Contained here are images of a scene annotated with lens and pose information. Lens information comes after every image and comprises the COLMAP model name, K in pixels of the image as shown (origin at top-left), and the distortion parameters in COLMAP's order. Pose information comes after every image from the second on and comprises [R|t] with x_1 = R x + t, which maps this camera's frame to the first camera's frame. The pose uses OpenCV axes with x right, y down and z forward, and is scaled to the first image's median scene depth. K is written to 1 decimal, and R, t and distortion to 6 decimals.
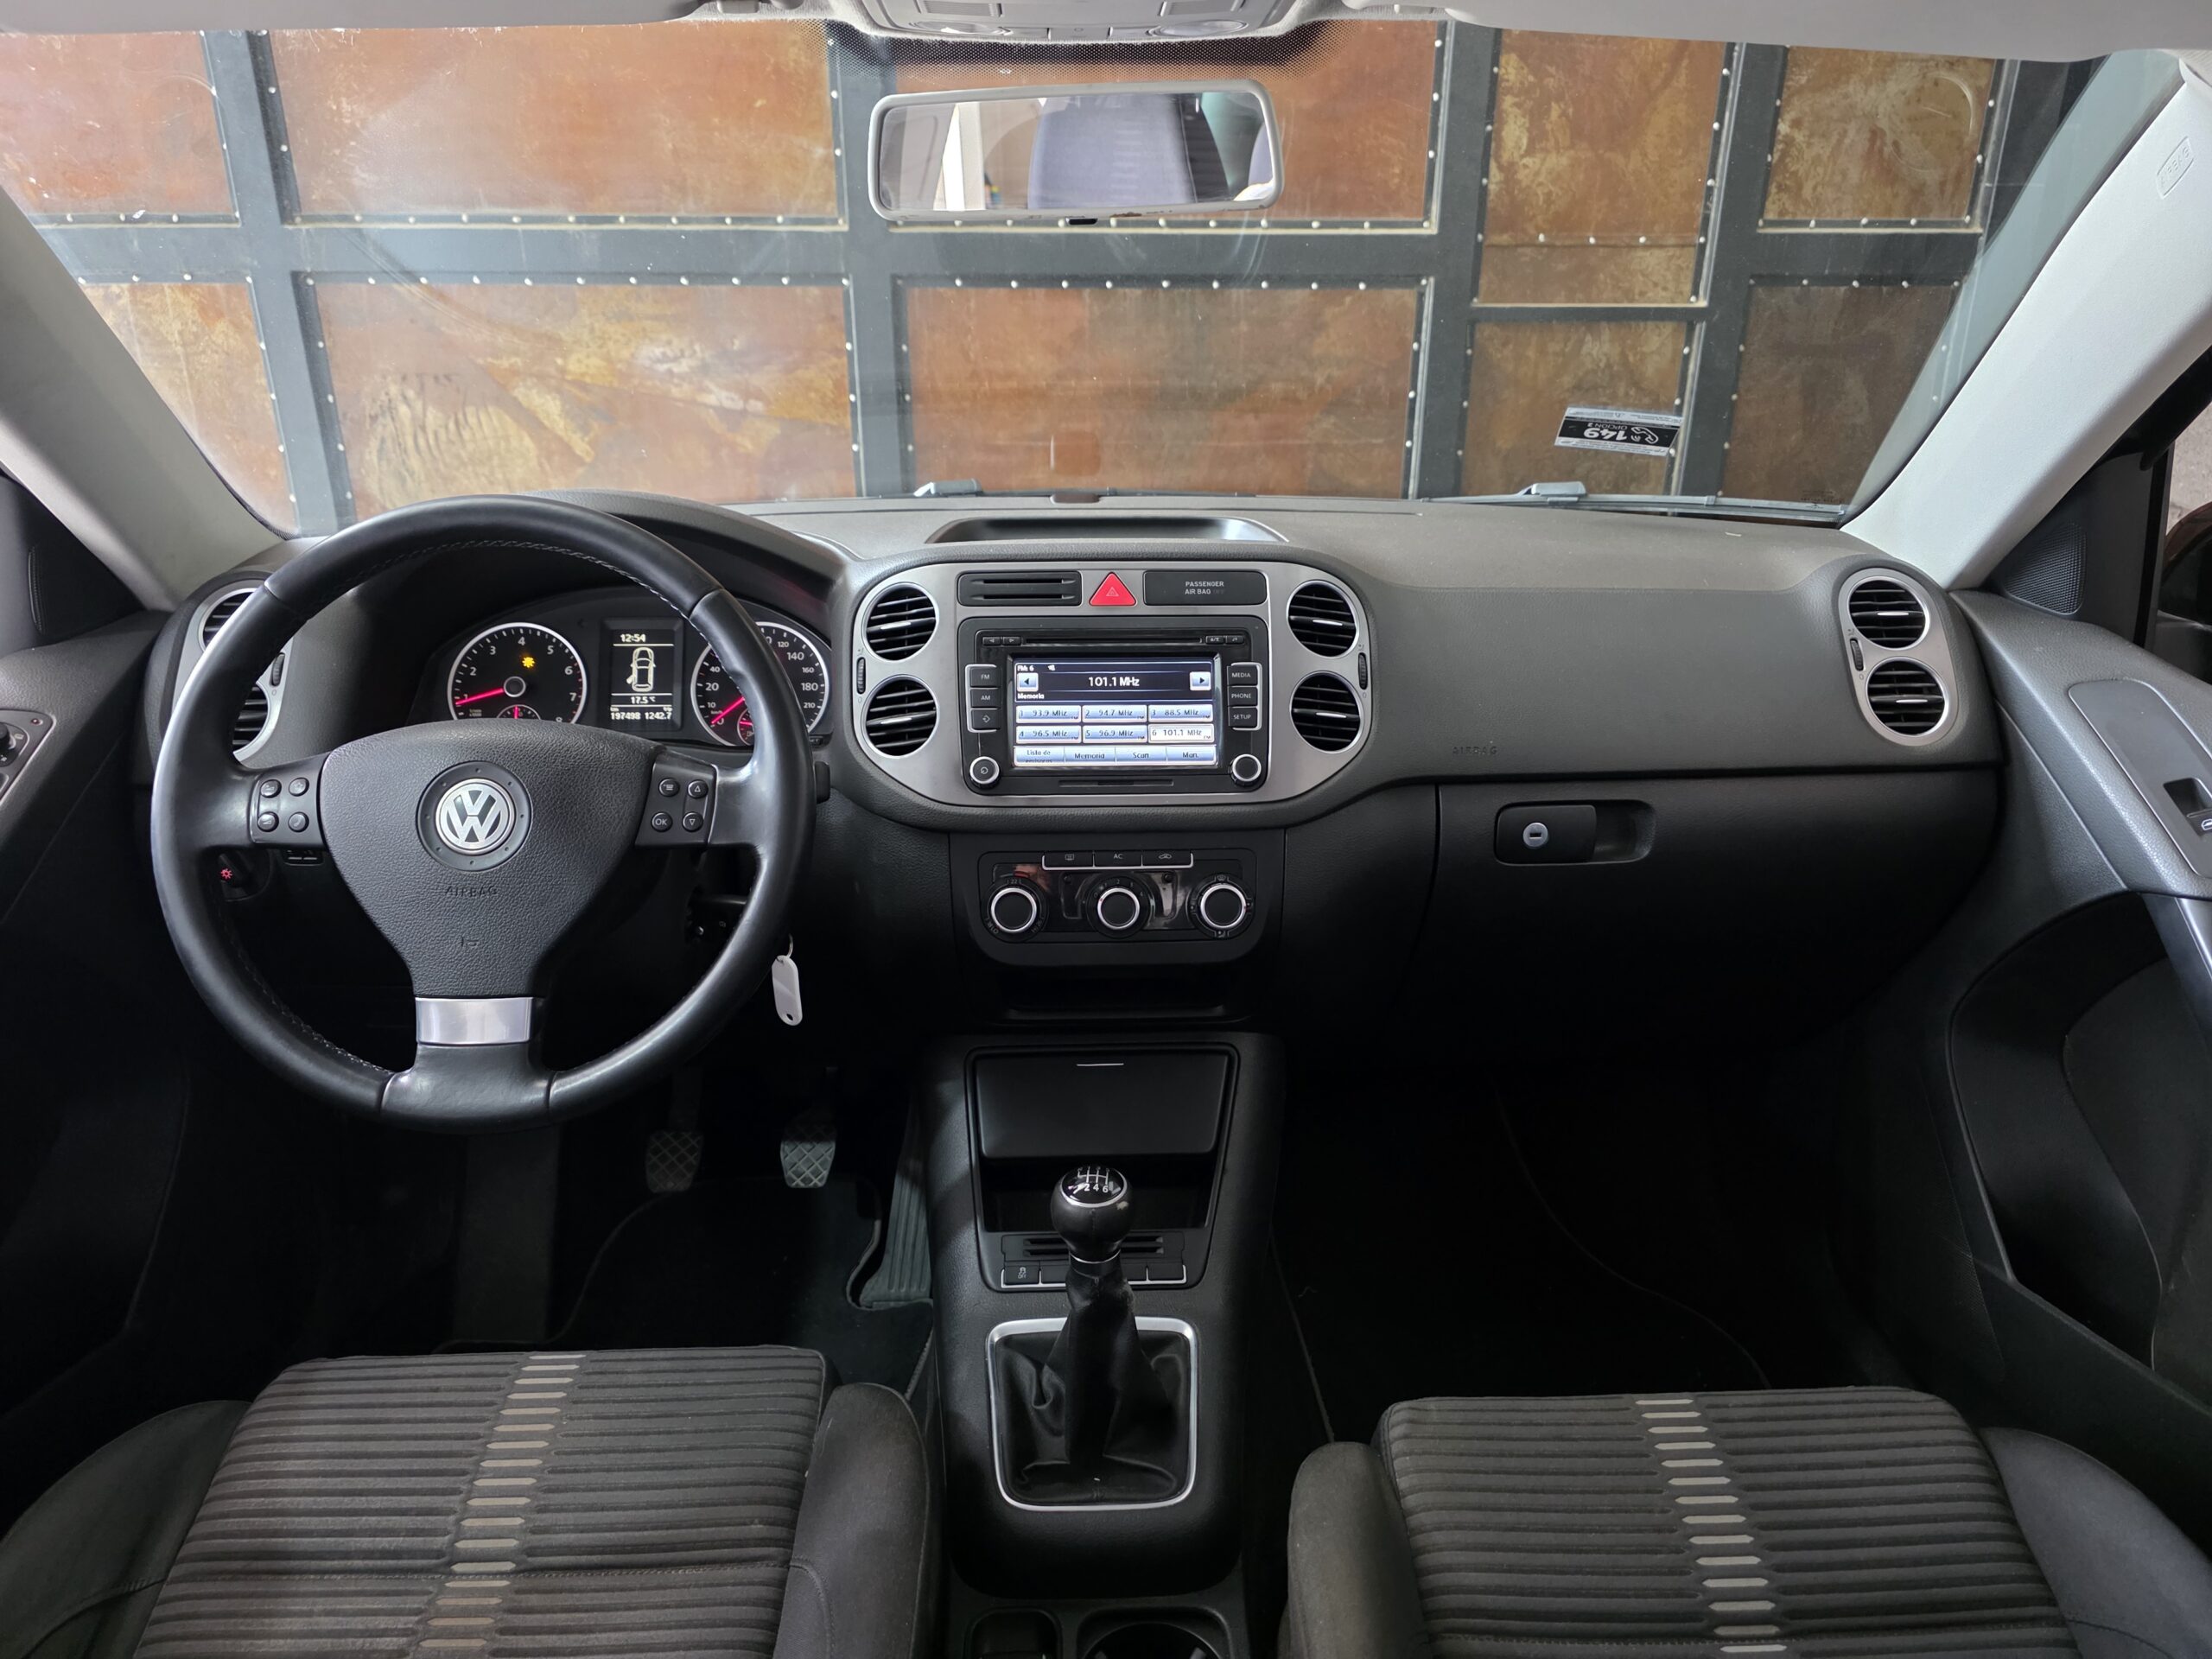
lens RADIAL K [[1478.7, 0, 1109.1], [0, 1478.7, 829.0], [0, 0, 1]] dist [0.083860, -0.092921]
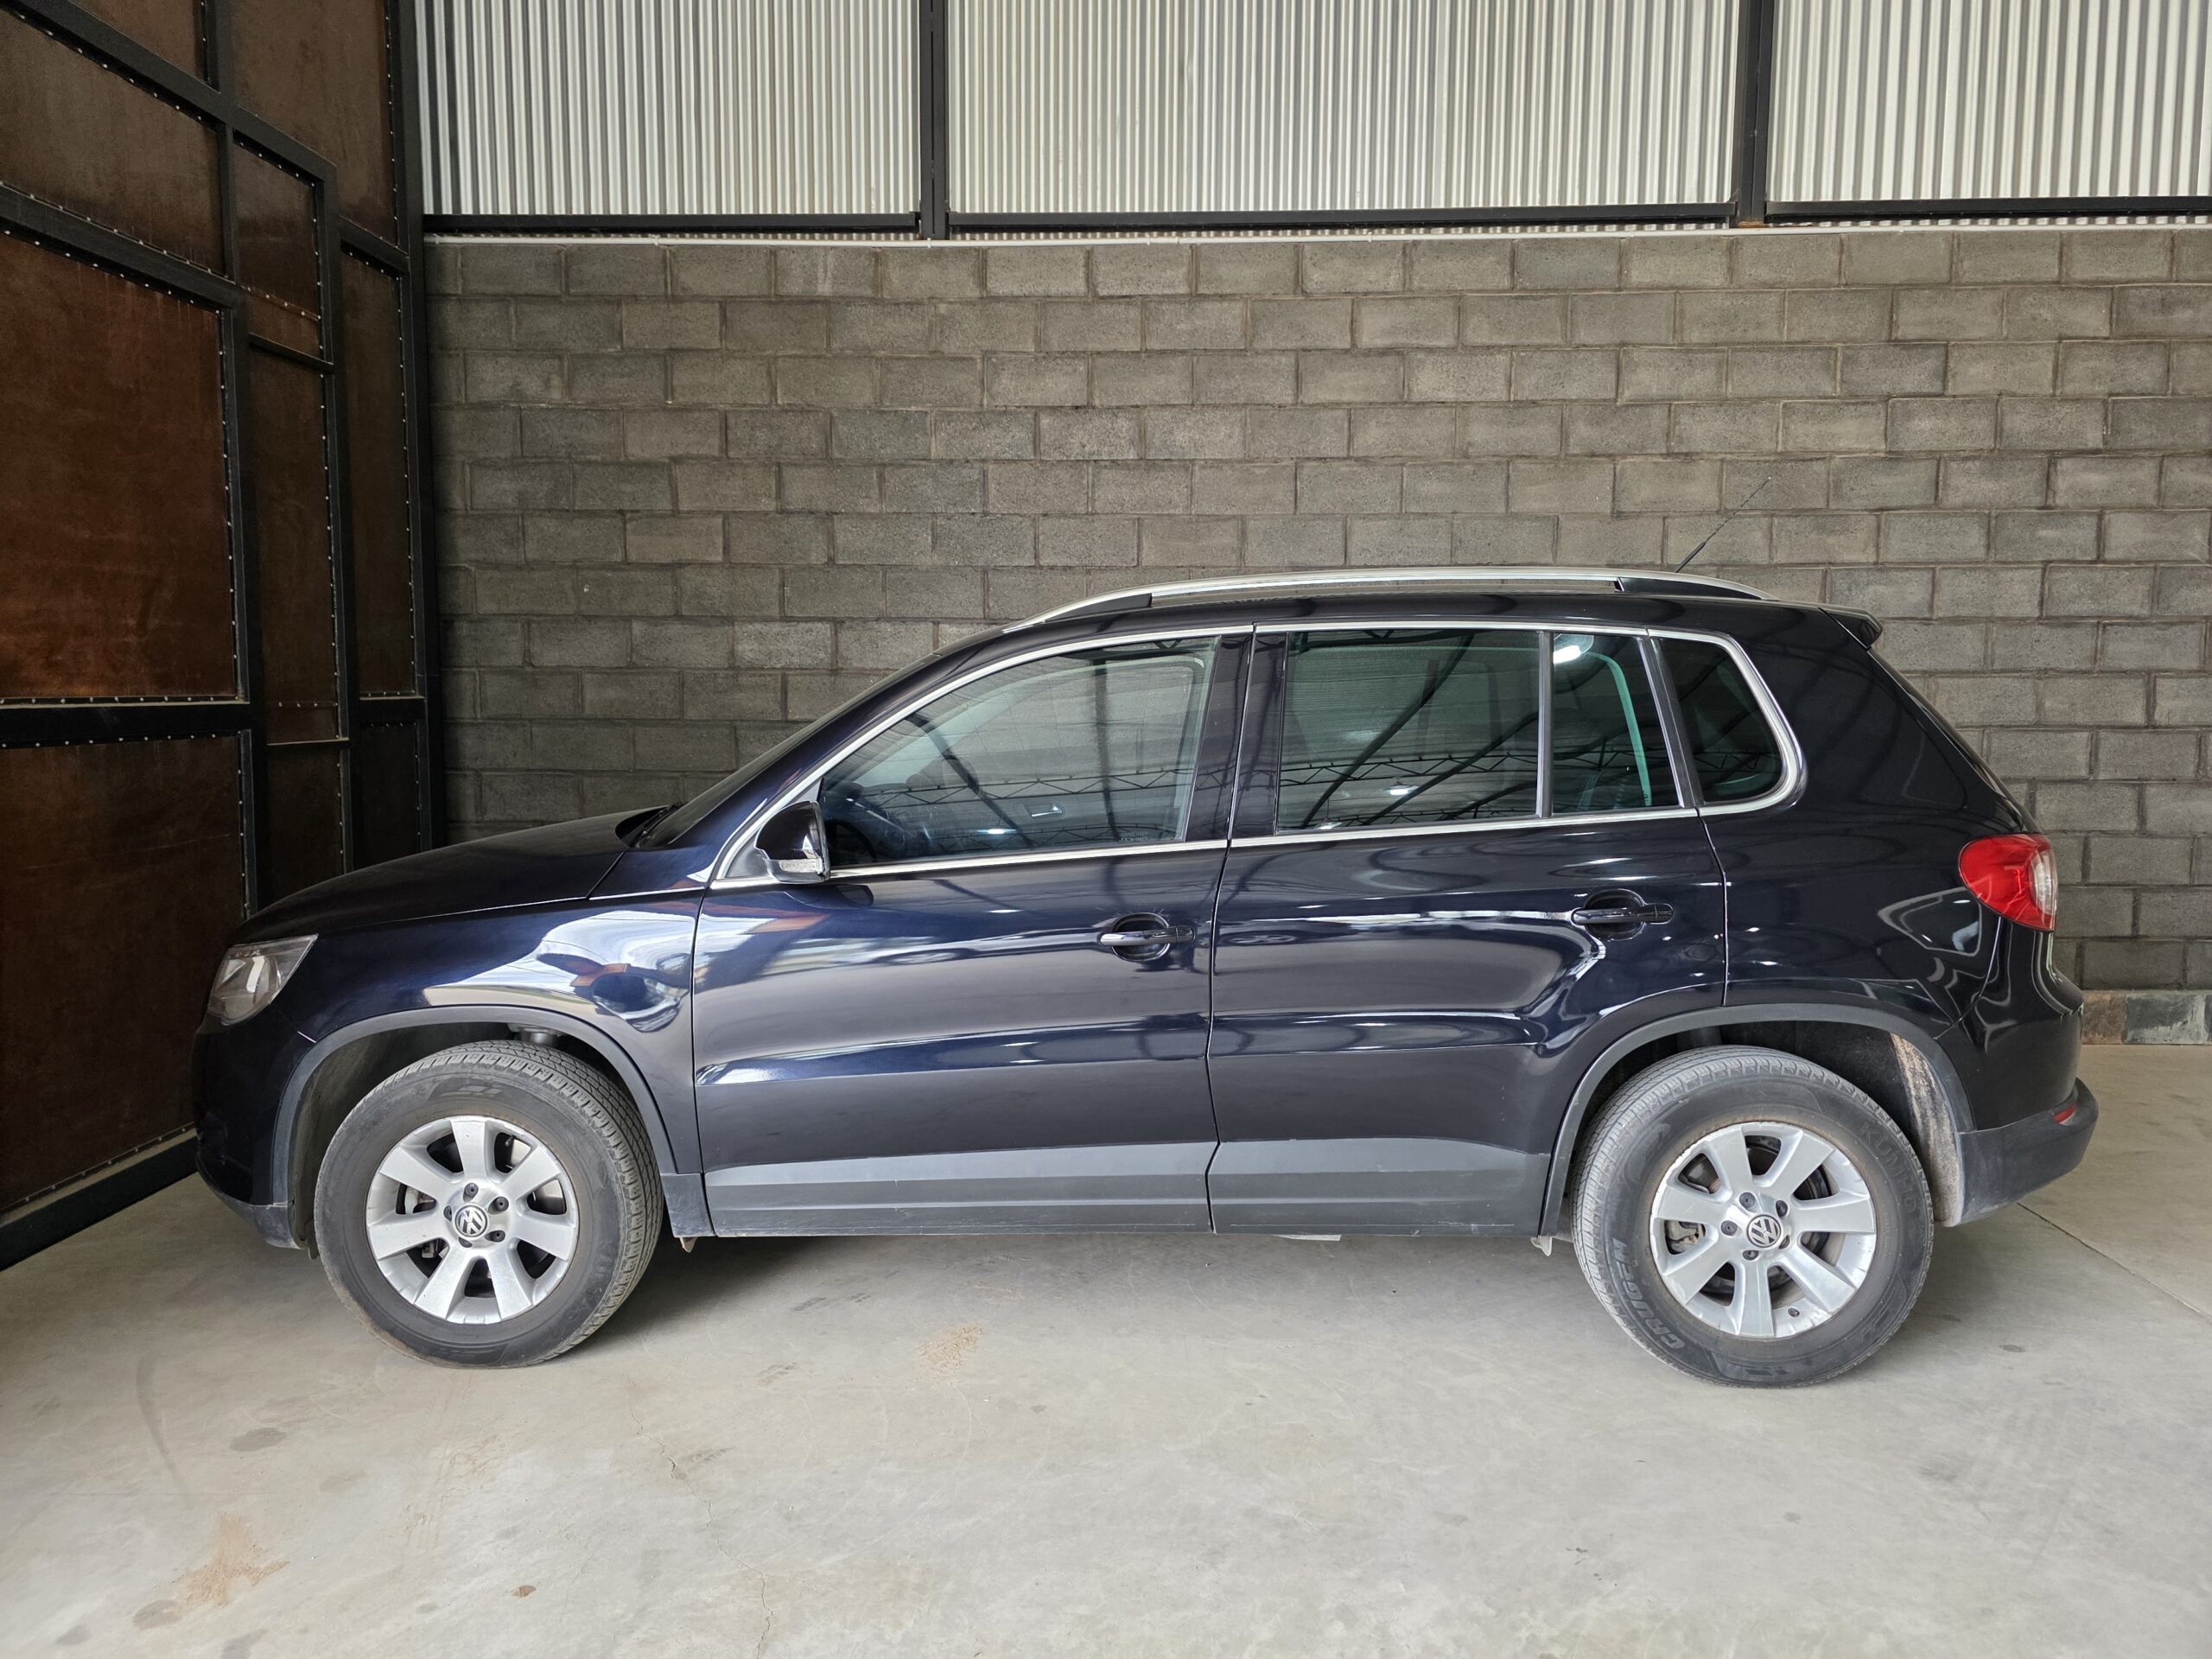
lens RADIAL K [[1501.5, 0, 1108.5], [0, 1501.5, 824.3], [0, 0, 1]] dist [0.049238, -0.049829]
pose [[0.050475, -0.093348, 0.994353, -3.648332], [0.354045, 0.932636, 0.069582, -0.195816], [-0.933865, 0.348533, 0.080124, 0.202255]]
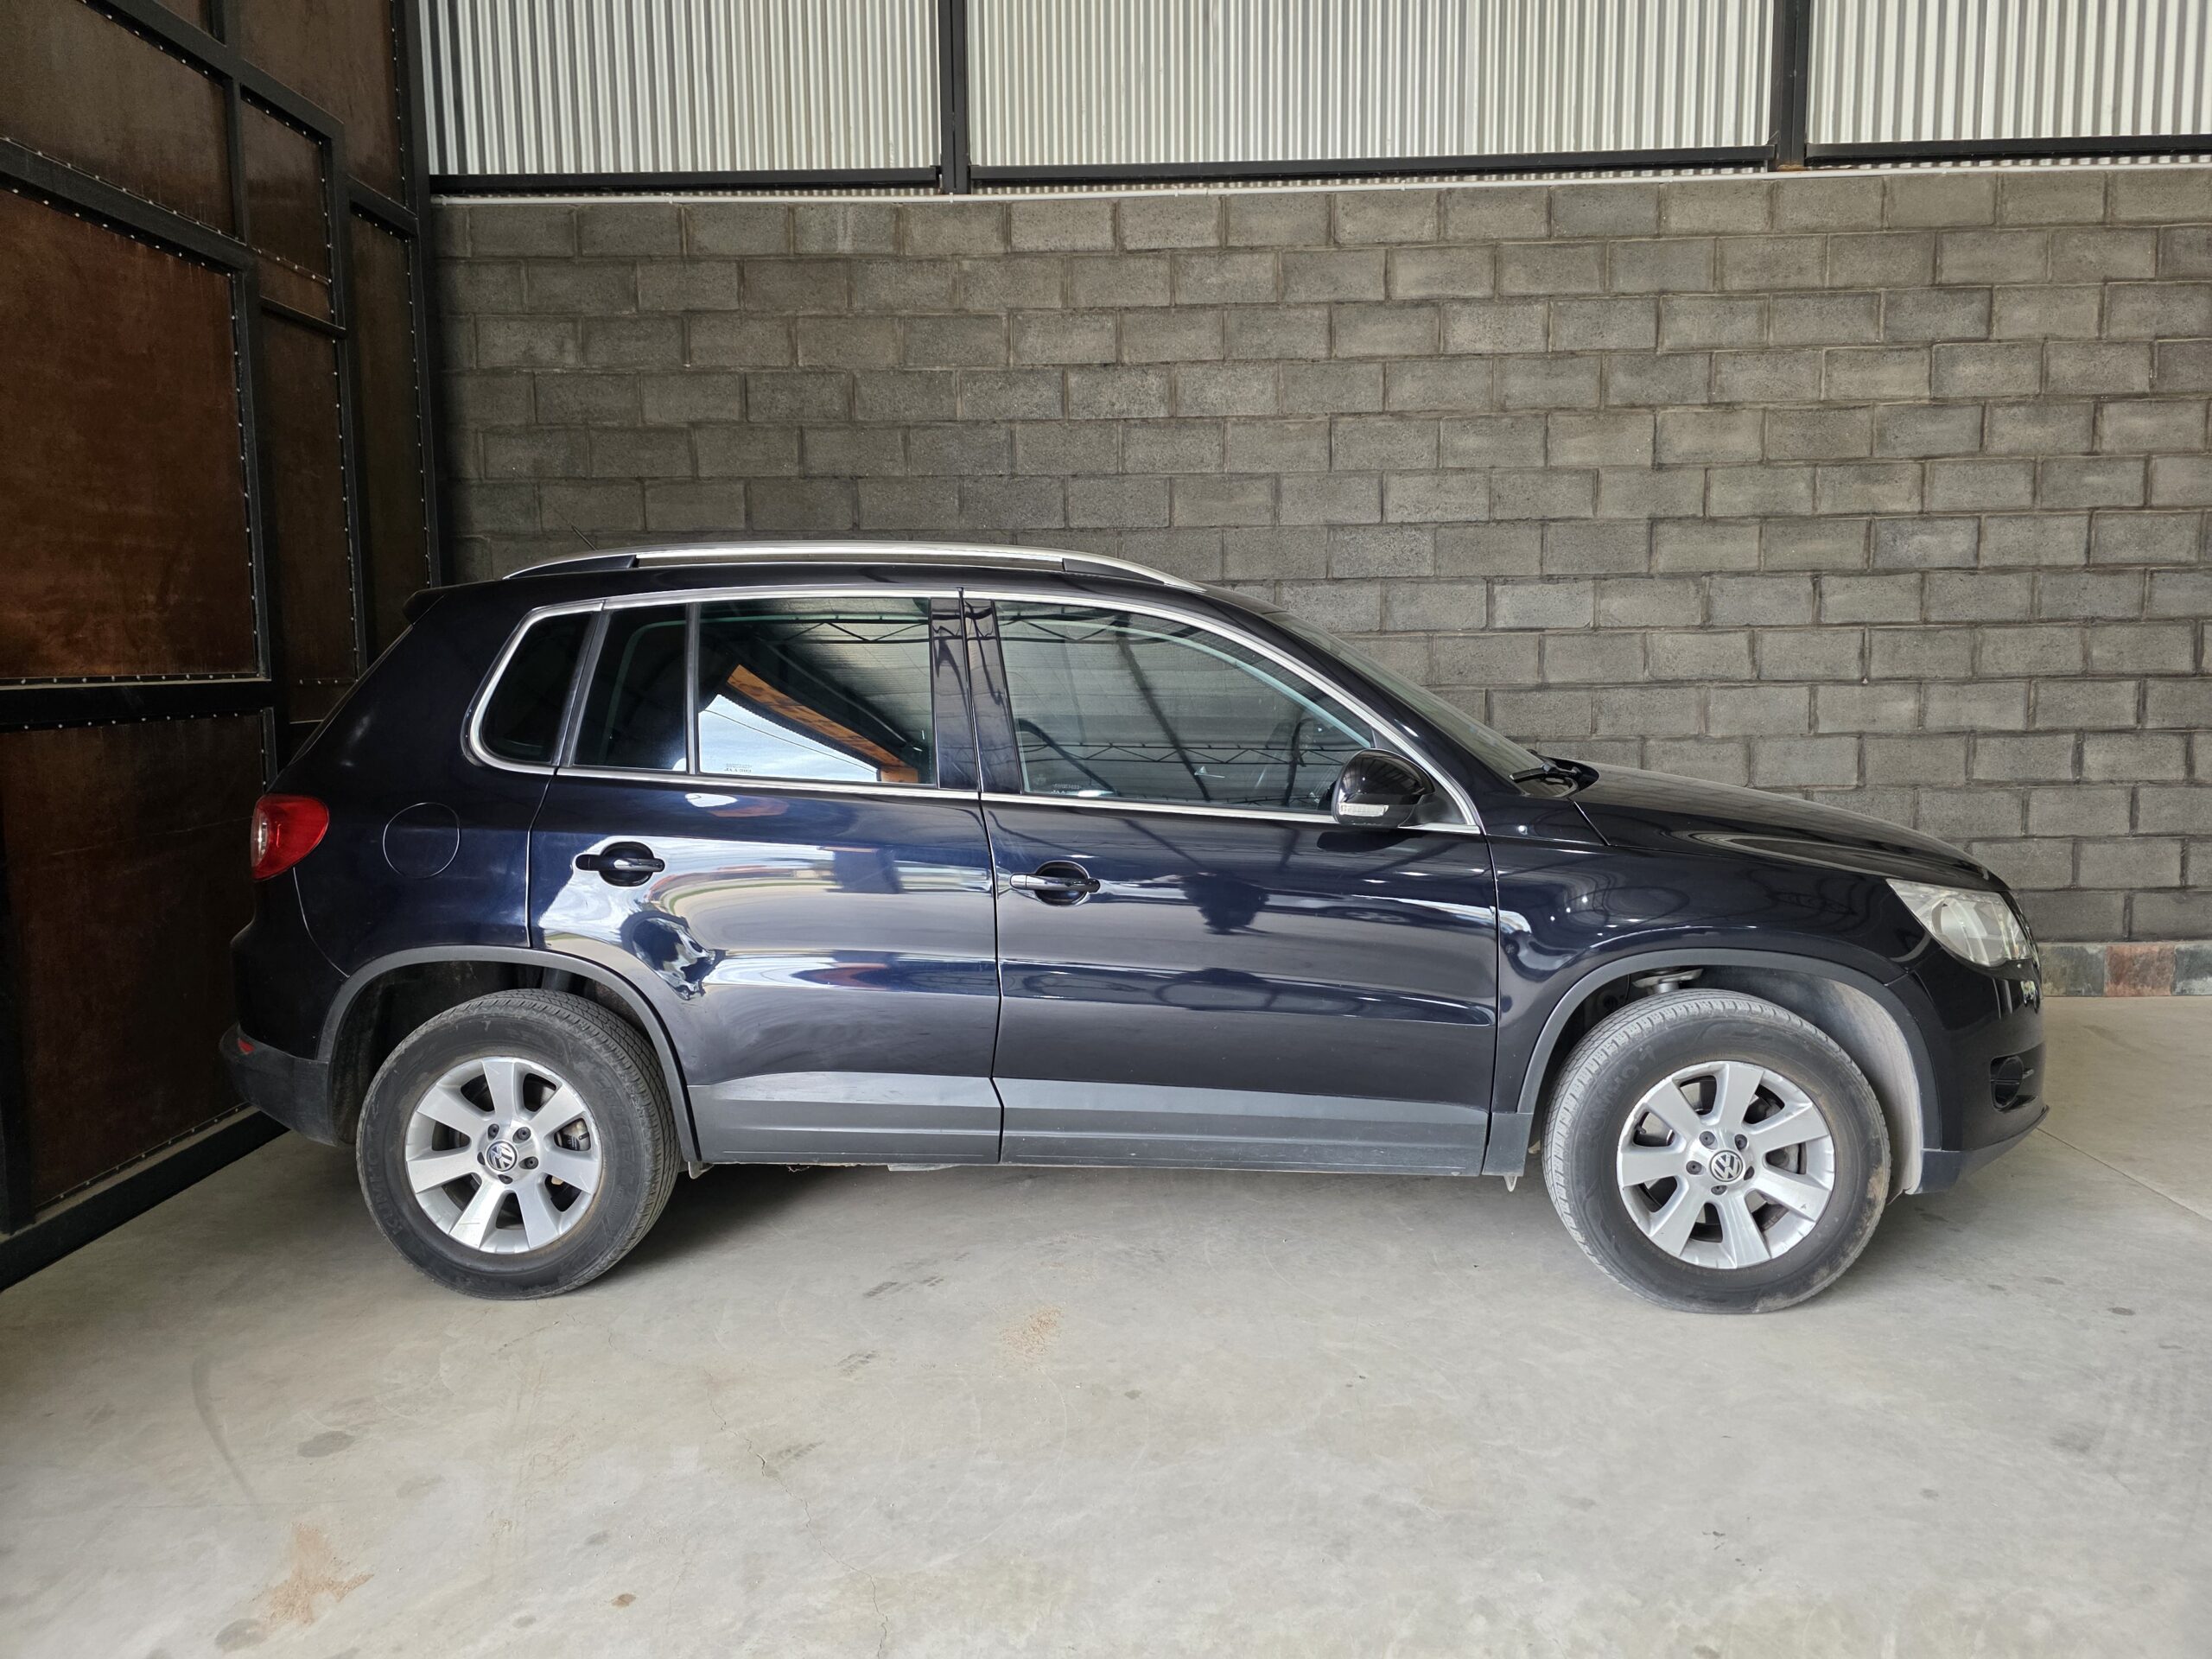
lens RADIAL K [[1498.7, 0, 1109.7], [0, 1498.7, 813.4], [0, 0, 1]] dist [0.049302, -0.047984]
pose [[0.038808, -0.108418, 0.993348, -3.548869], [0.368688, 0.925510, 0.086610, -0.251659], [-0.928743, 0.362874, 0.075889, 0.379011]]
